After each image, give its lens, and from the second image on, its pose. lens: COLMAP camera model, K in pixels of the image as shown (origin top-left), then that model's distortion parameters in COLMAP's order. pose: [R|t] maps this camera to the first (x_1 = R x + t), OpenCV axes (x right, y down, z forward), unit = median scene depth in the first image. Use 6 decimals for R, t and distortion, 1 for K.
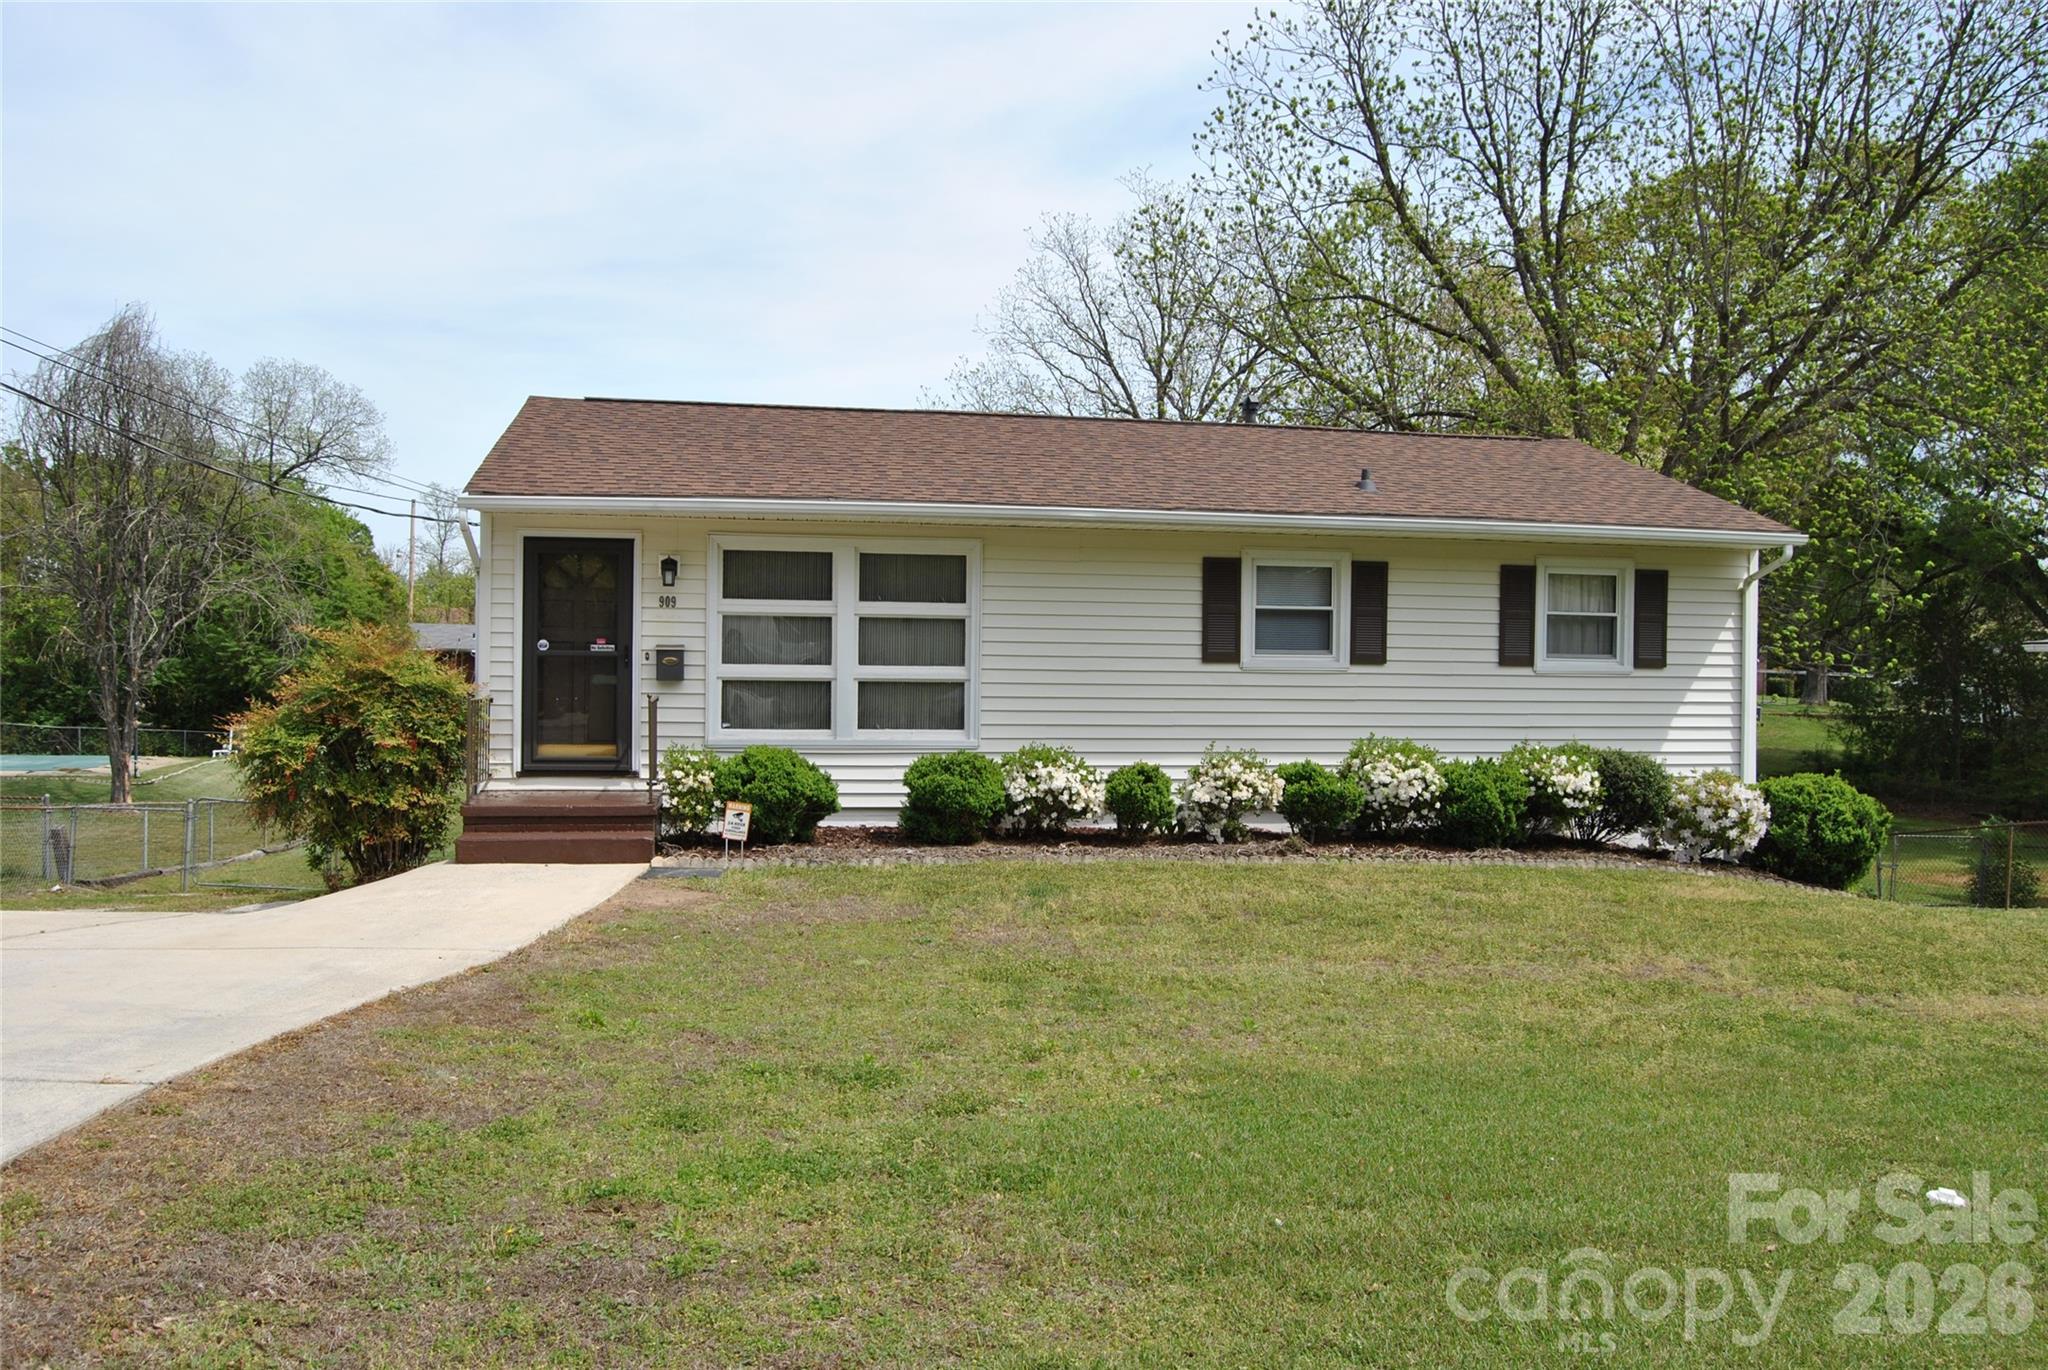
lens RADIAL K [[1605.0, 0, 1023.0], [0, 1605.0, 681.4], [0, 0, 1]] dist [-0.095209, 0.042310]
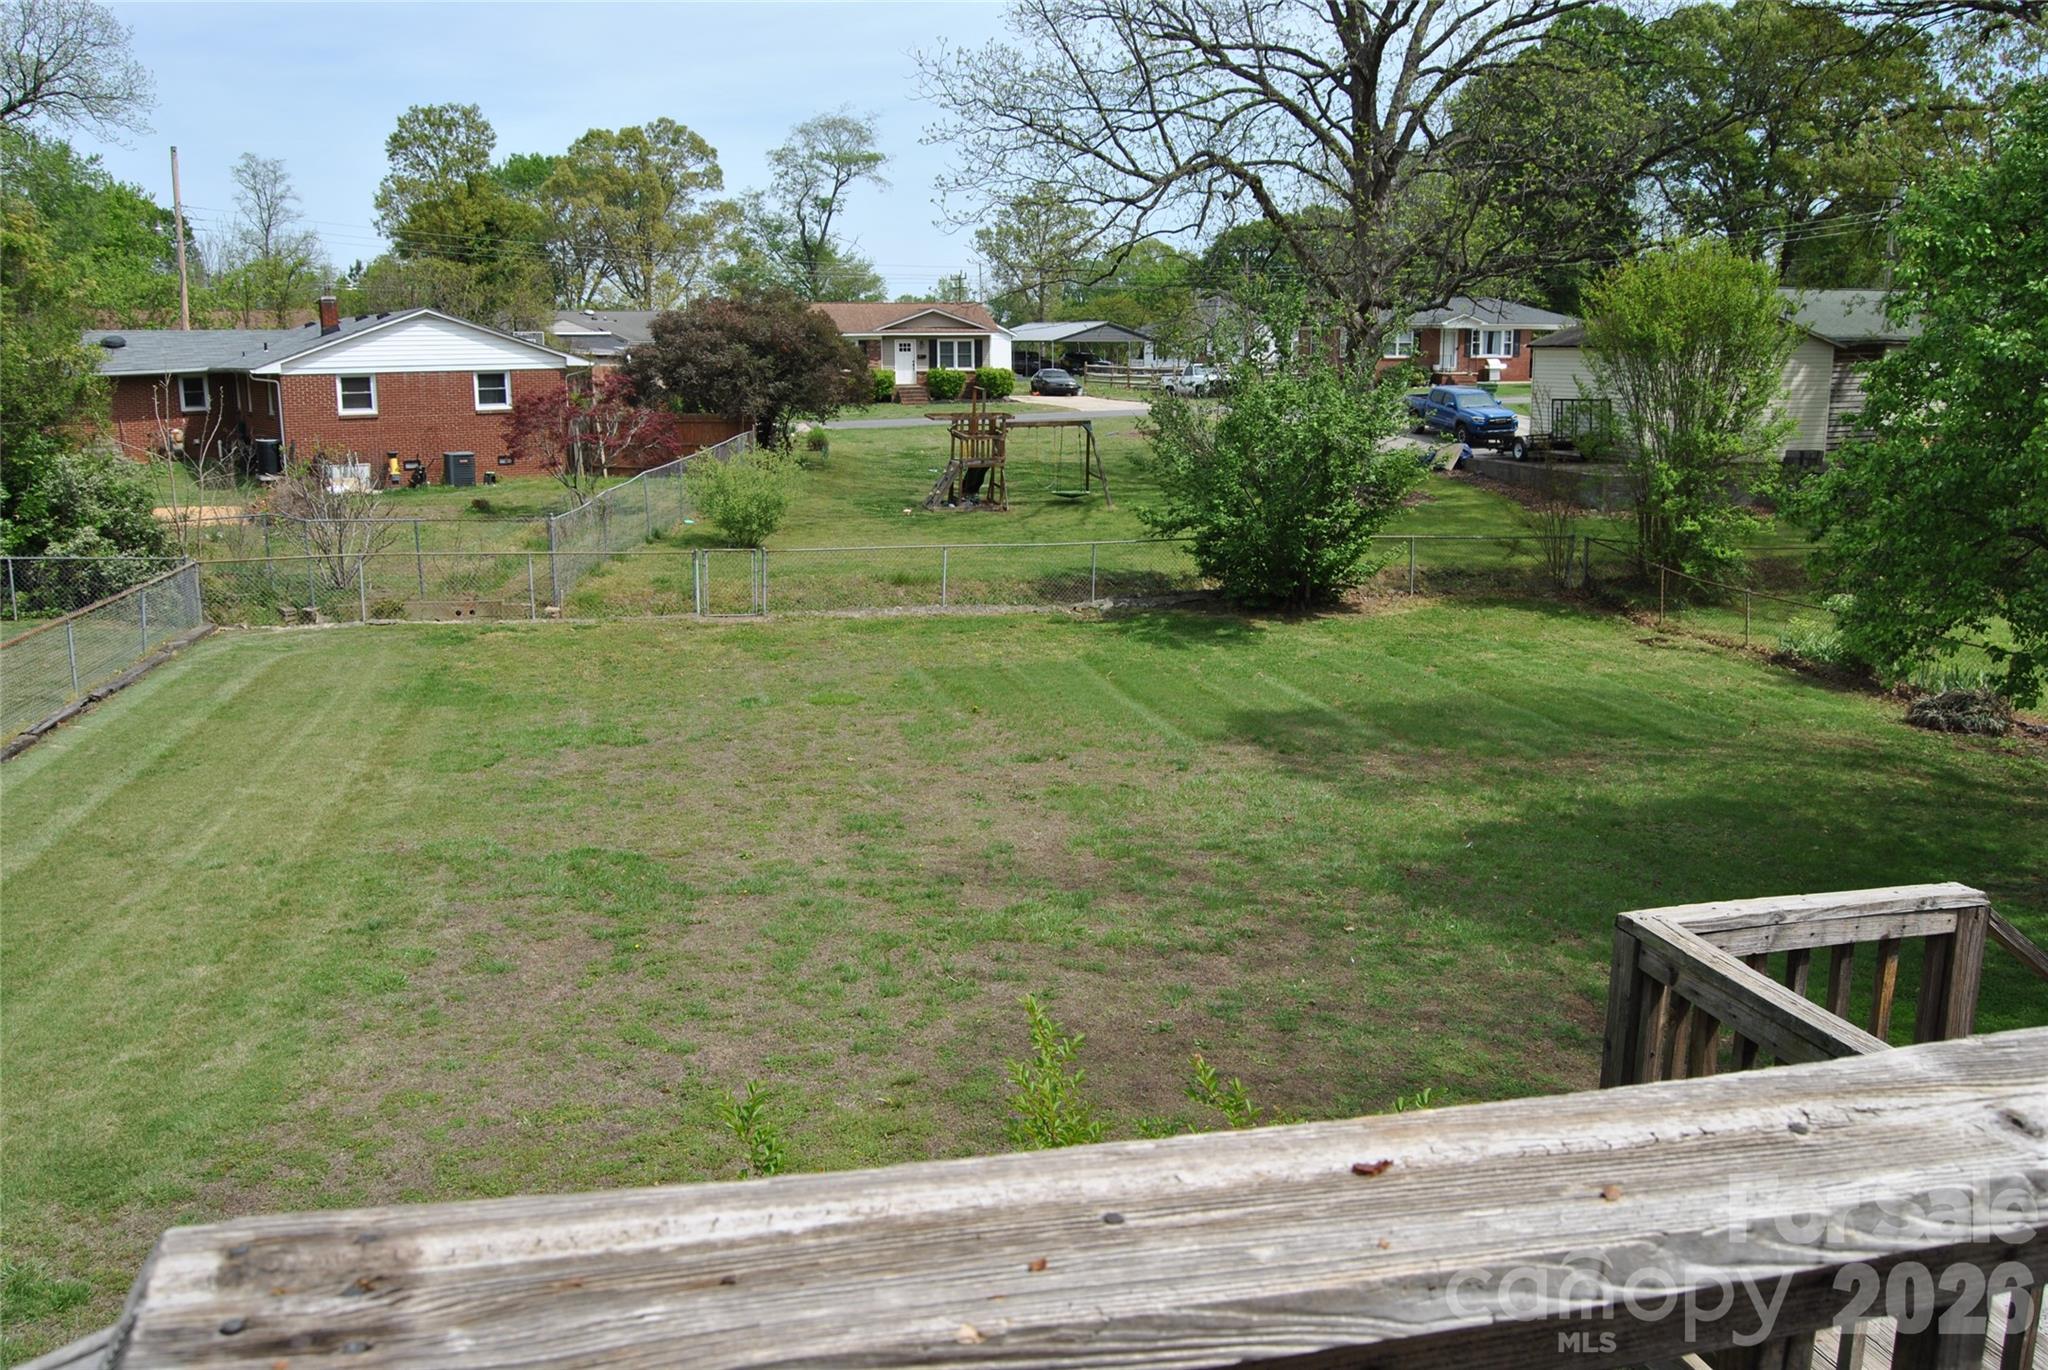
lens RADIAL K [[1605.0, 0, 1025.5], [0, 1605.0, 684.9], [0, 0, 1]] dist [-0.095209, 0.042310]
pose [[0.997719, -0.030875, 0.060037, -0.375471], [0.018930, 0.981561, 0.190210, -0.042848], [-0.064803, -0.188640, 0.979906, 1.582576]]
